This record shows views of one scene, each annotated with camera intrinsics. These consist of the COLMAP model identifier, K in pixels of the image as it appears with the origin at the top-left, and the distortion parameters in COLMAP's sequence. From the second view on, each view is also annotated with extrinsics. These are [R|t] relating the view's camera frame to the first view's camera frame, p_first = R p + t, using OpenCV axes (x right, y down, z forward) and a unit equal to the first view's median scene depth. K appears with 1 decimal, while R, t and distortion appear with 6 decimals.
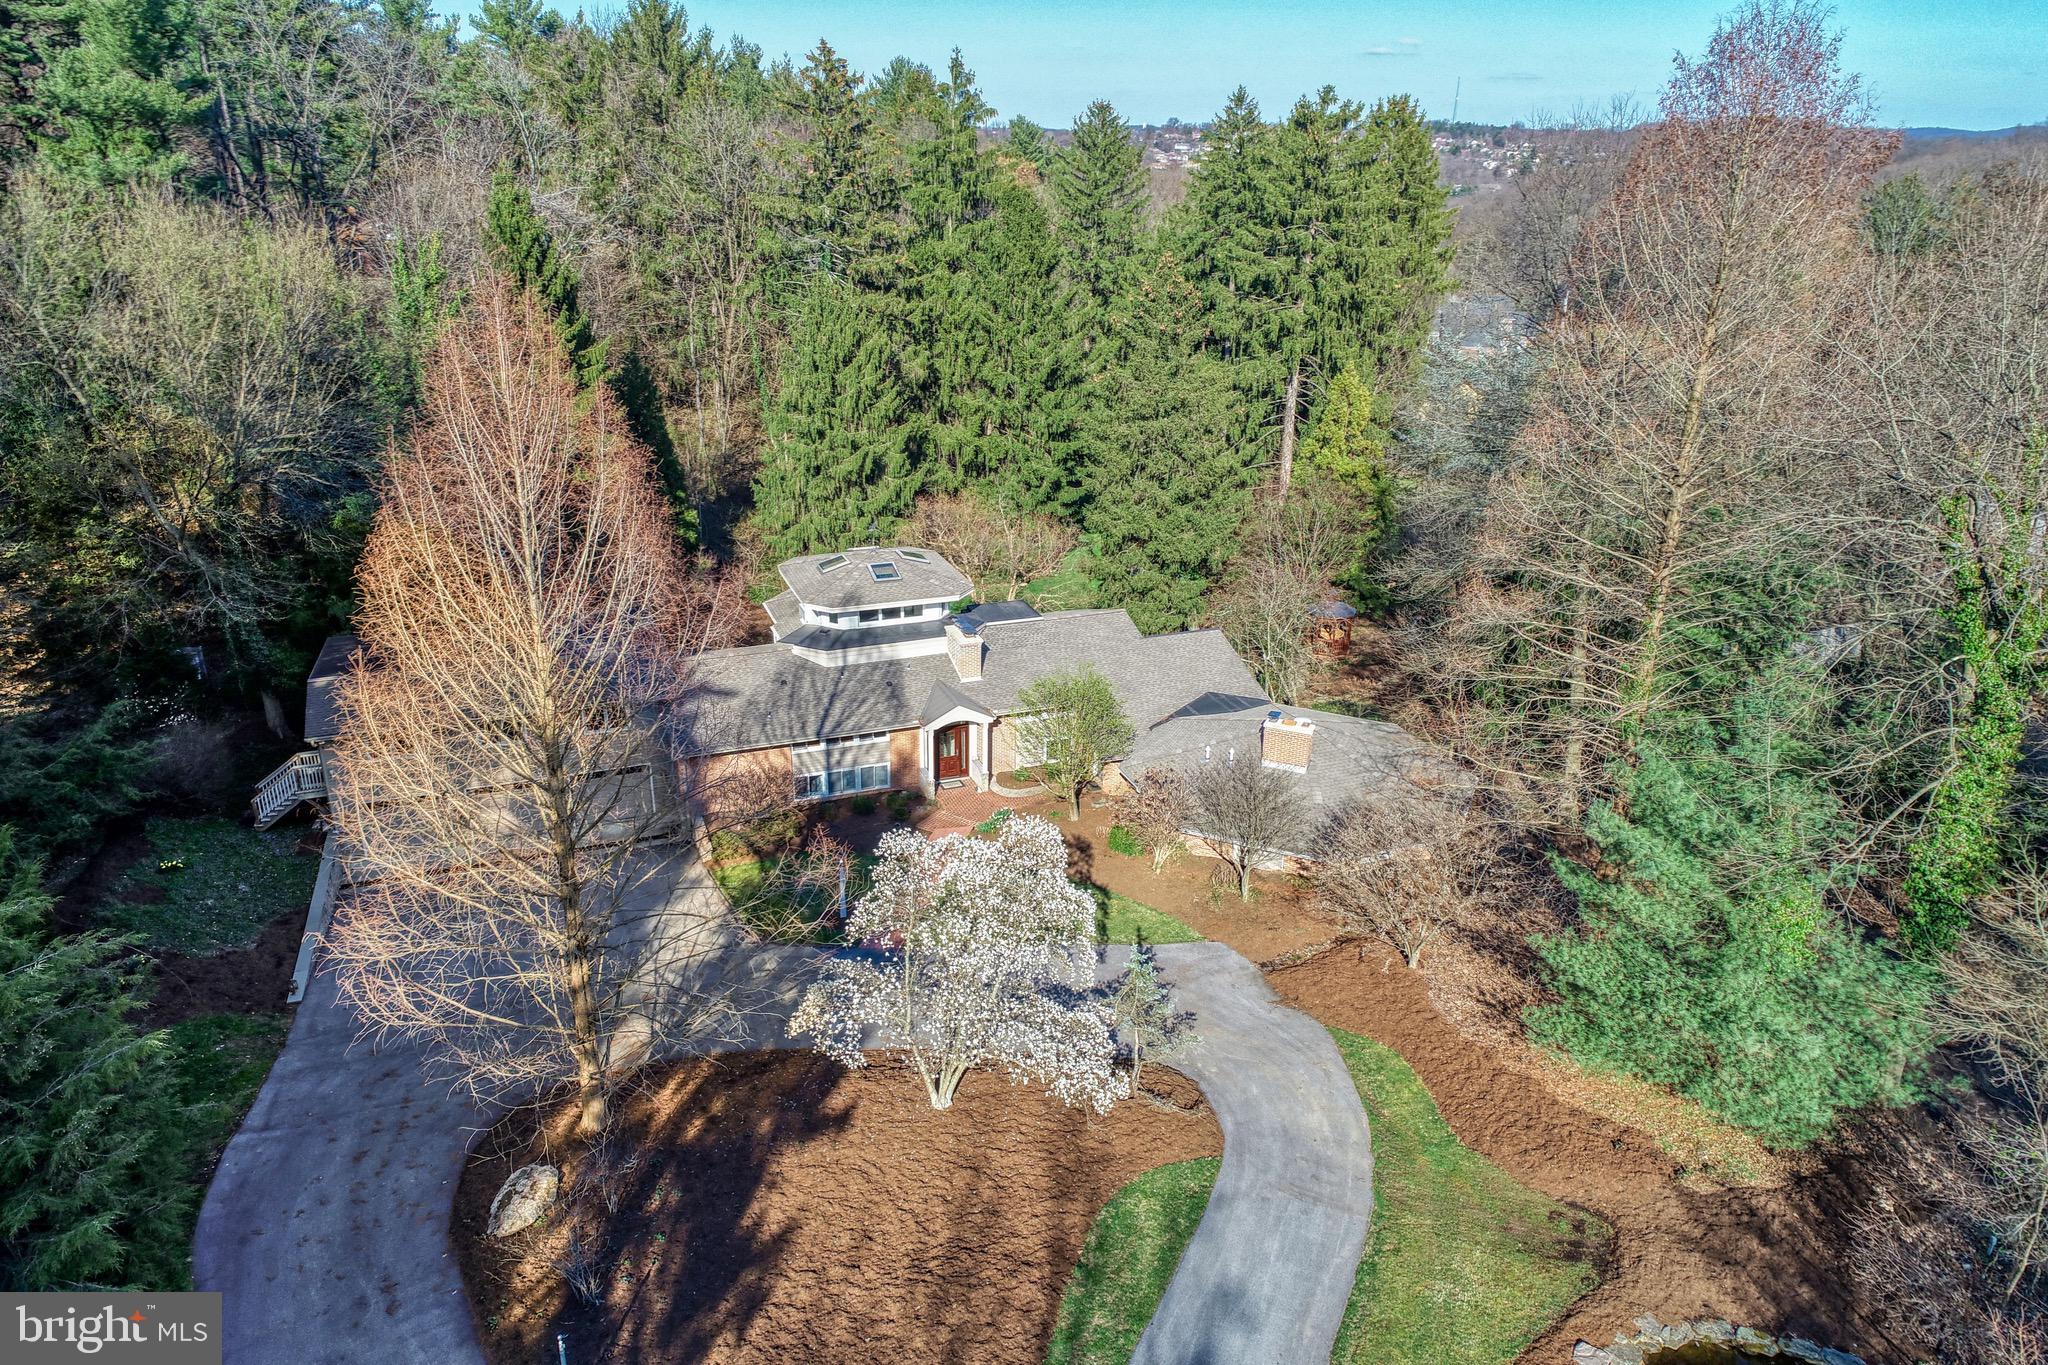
lens RADIAL K [[1363.3, 0, 1055.7], [0, 1363.3, 688.6], [0, 0, 1]] dist [-0.001168, 0.000305]
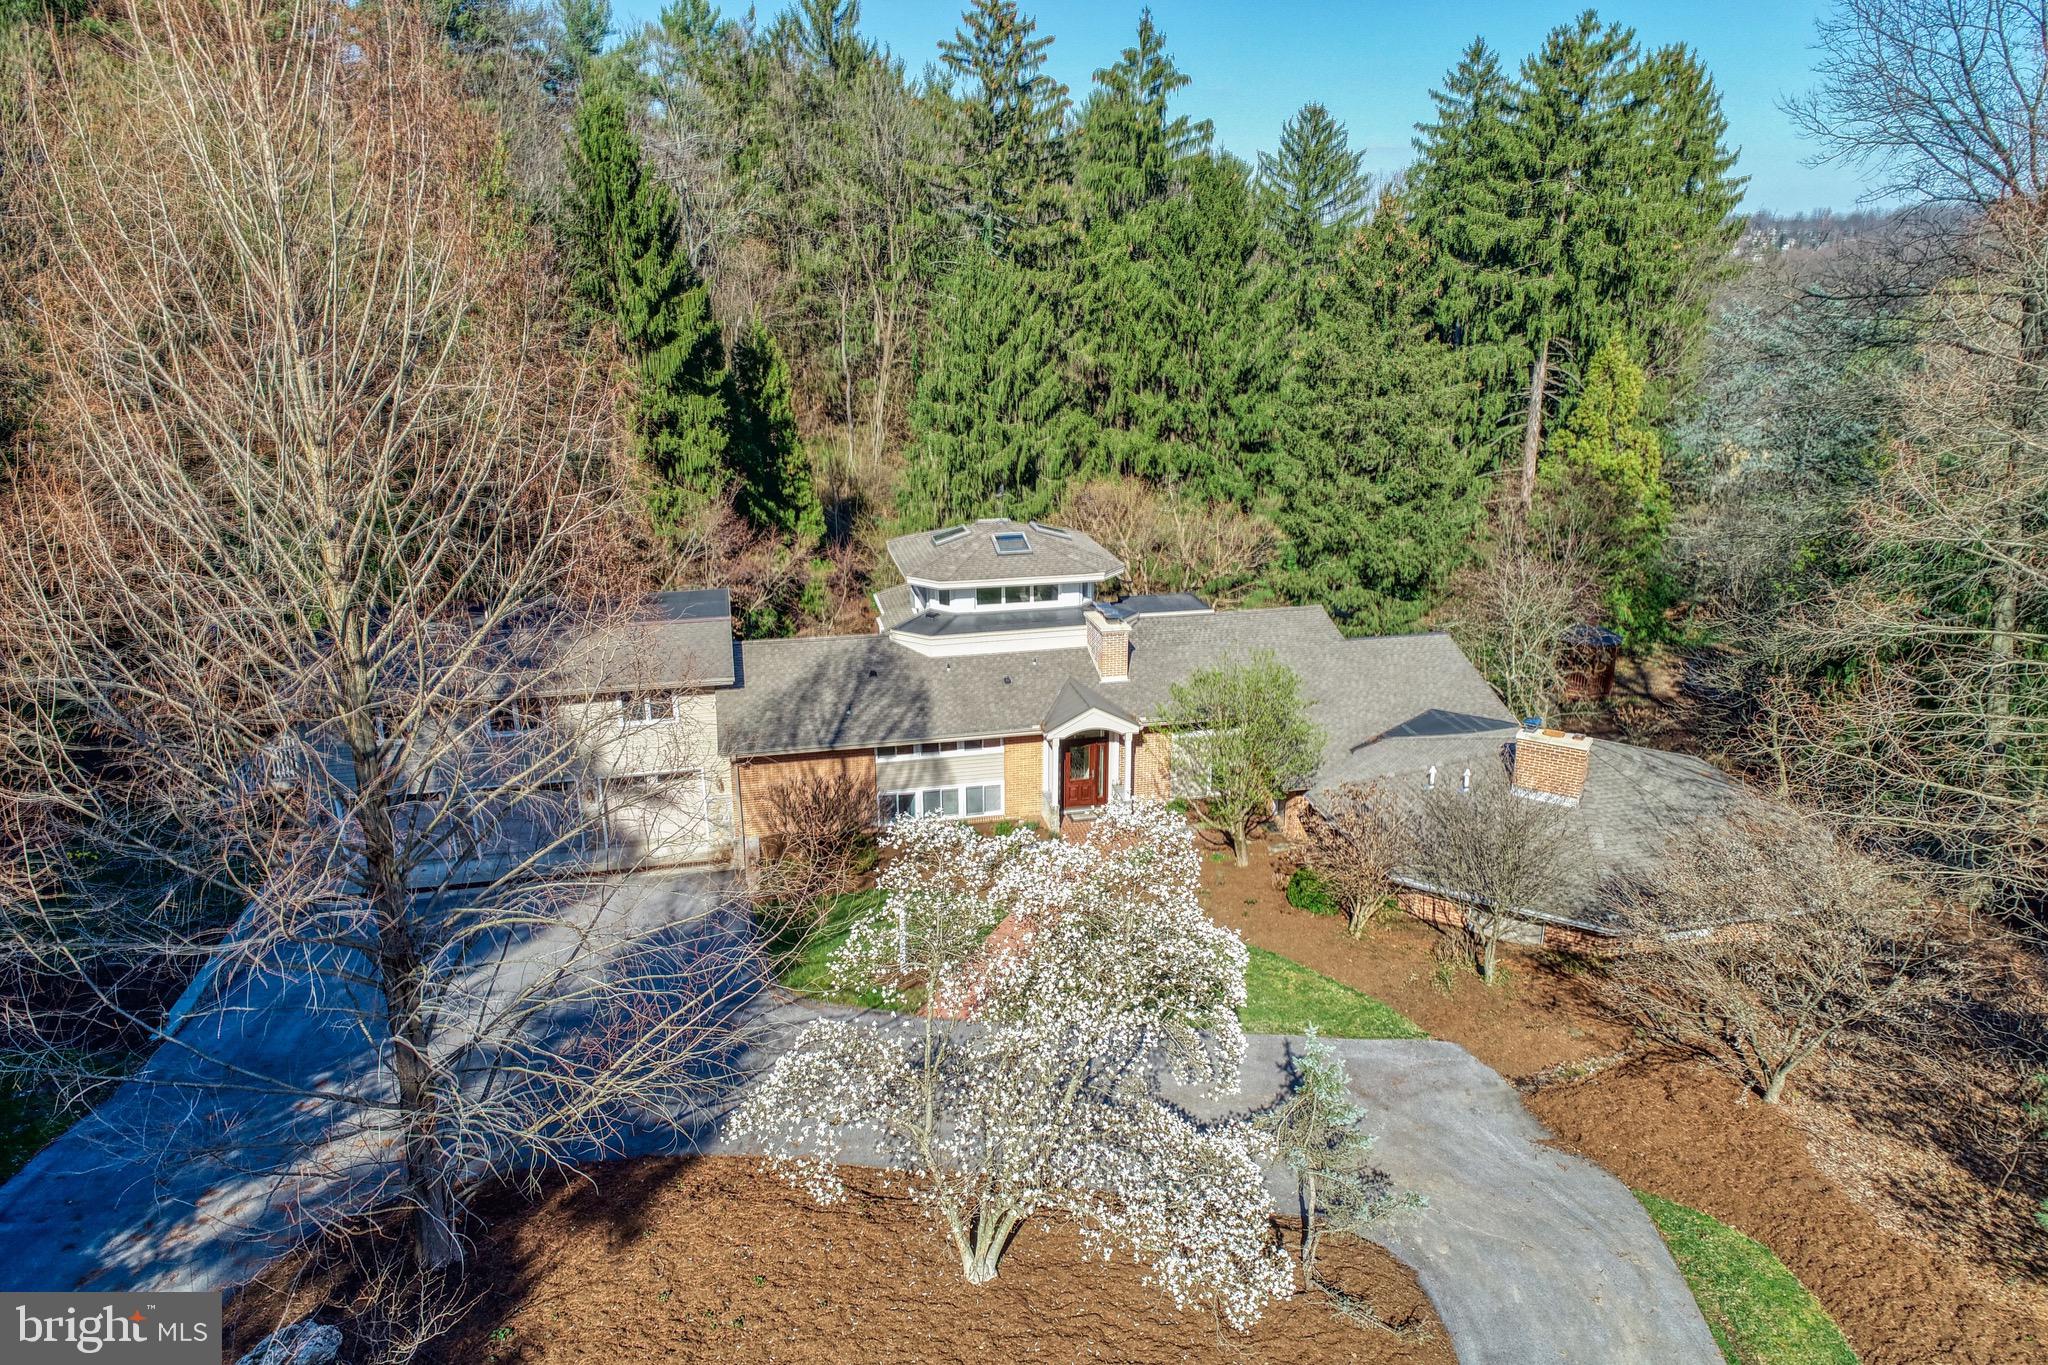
lens RADIAL K [[1363.3, 0, 1055.7], [0, 1363.3, 688.6], [0, 0, 1]] dist [-0.001168, 0.000305]
pose [[0.988587, 0.027563, -0.148110, 0.014271], [-0.038528, 0.996683, -0.071678, 0.040372], [0.145643, 0.076566, 0.986370, 0.178094]]
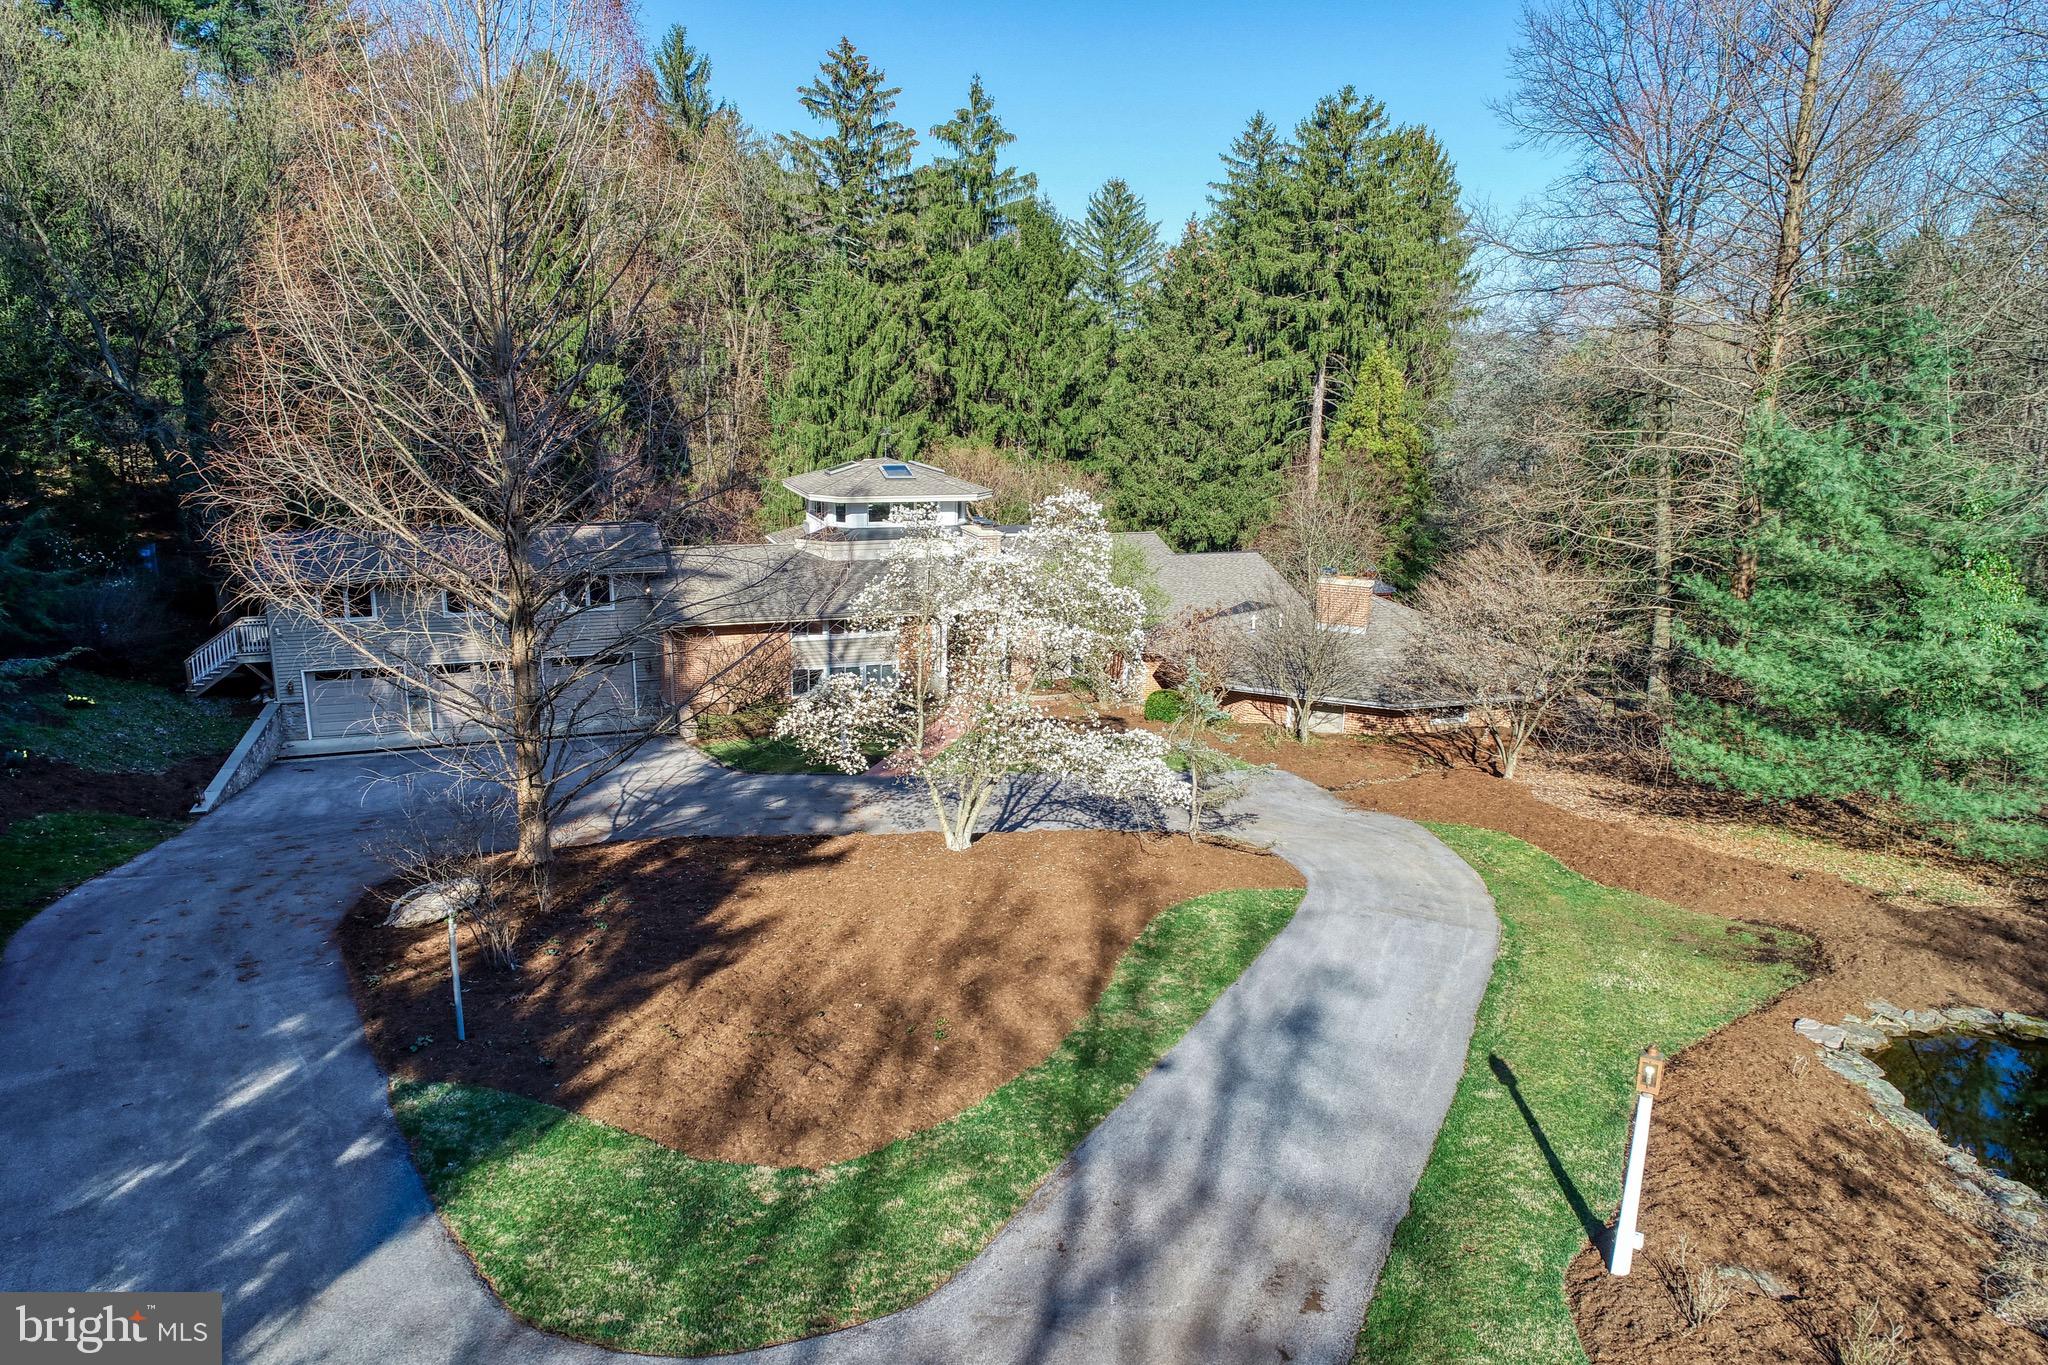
lens RADIAL K [[1363.3, 0, 1055.7], [0, 1363.3, 688.6], [0, 0, 1]] dist [-0.001168, 0.000305]
pose [[0.999986, 0.002913, -0.004382, -0.009840], [-0.003530, 0.988979, -0.148014, 0.150030], [0.003903, 0.148027, 0.988976, 0.080297]]
